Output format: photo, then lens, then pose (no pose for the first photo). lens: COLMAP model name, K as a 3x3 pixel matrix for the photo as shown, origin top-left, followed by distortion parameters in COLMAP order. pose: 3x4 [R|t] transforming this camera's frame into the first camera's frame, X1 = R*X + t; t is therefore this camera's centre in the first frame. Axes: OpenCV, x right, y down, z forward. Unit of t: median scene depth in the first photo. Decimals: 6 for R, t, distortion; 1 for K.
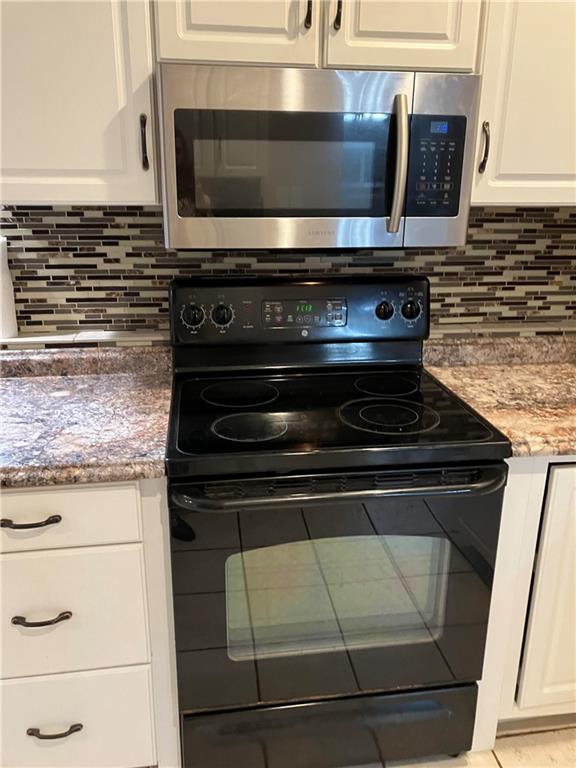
lens RADIAL K [[623.0, 0, 281.6], [0, 623.0, 373.9], [0, 0, 1]] dist [0.024395, -0.038990]
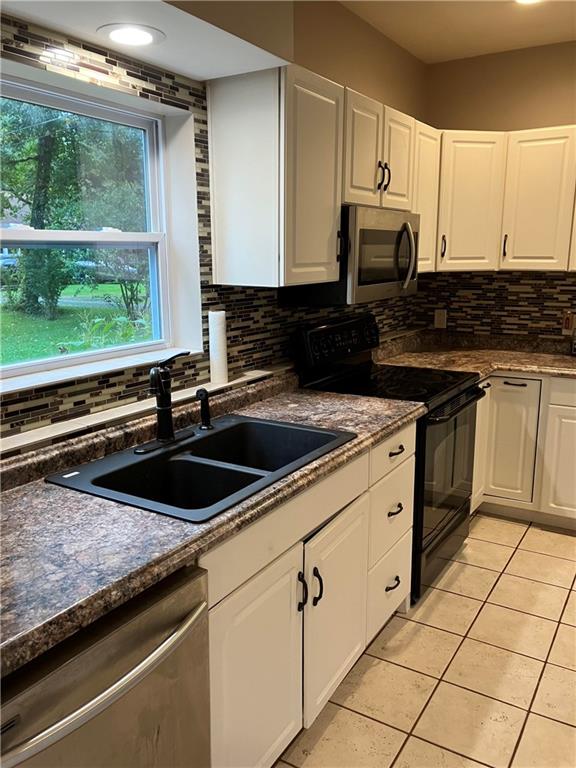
lens RADIAL K [[623.0, 0, 278.4], [0, 623.0, 397.3], [0, 0, 1]] dist [0.024395, -0.038990]
pose [[0.657321, -0.183555, 0.730915, -1.362158], [0.243481, 0.969595, 0.024529, -0.031228], [-0.713194, 0.161840, 0.682028, -0.016703]]
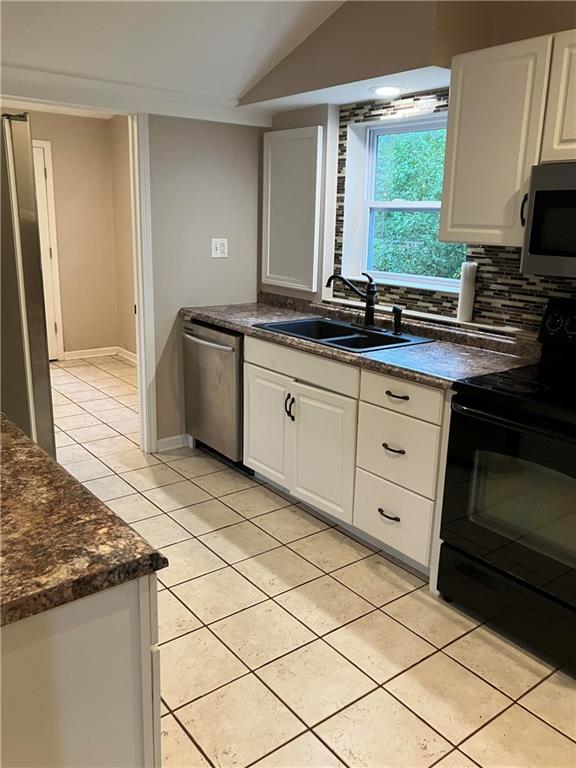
lens RADIAL K [[623.0, 0, 285.1], [0, 623.0, 381.9], [0, 0, 1]] dist [0.024395, -0.038990]
pose [[0.483912, 0.223567, -0.846077, 0.795605], [-0.277598, 0.956101, 0.093869, 0.074169], [0.829921, 0.189445, 0.524730, -0.264494]]
